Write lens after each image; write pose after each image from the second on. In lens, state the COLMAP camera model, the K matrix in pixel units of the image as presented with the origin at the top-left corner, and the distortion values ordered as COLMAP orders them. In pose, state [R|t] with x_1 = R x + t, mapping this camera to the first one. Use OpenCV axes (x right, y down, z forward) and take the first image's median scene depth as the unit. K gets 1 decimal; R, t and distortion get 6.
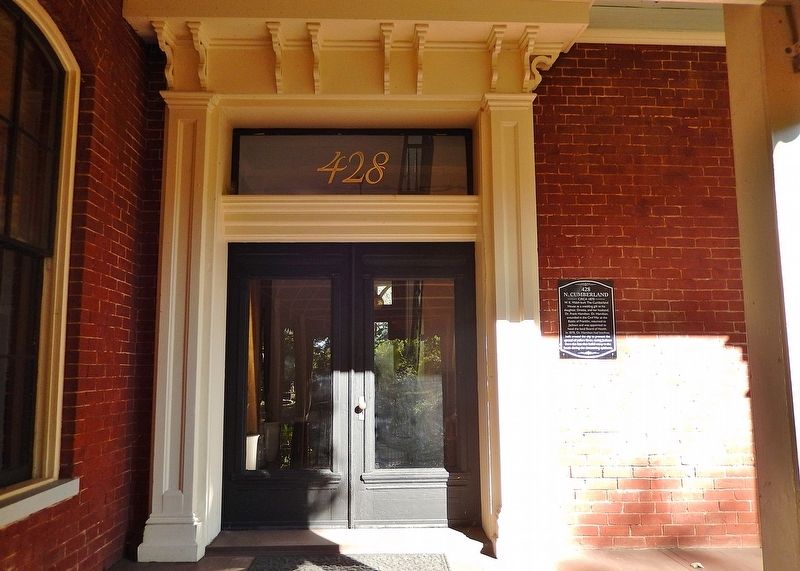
lens RADIAL K [[621.8, 0, 399.2], [0, 621.8, 286.5], [0, 0, 1]] dist [0.004477, 0.000639]
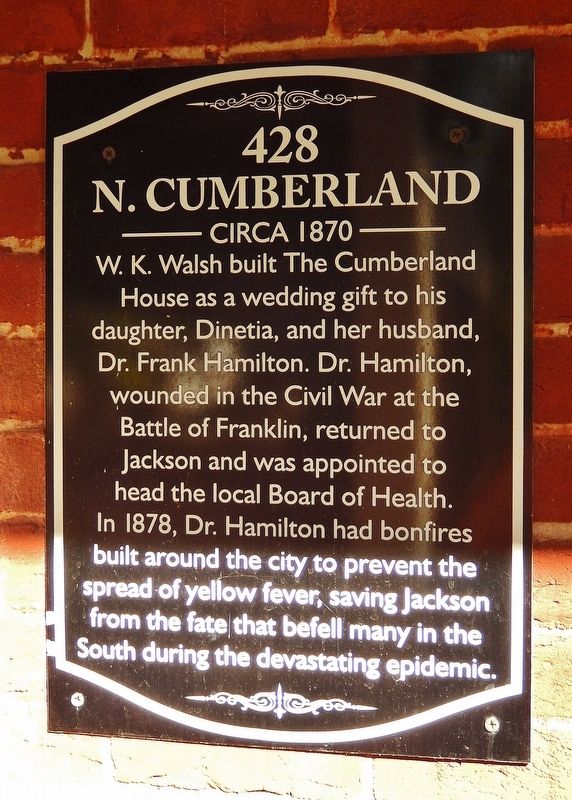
lens RADIAL K [[1088.3, 0, 286.0], [0, 1088.3, 399.5], [0, 0, 1]] dist [-0.007085, 0.000000]
pose [[0.980839, 0.008683, -0.194624, 0.342809], [0.021766, 0.987867, 0.153766, 0.020036], [0.193598, -0.155056, 0.968750, 0.809042]]
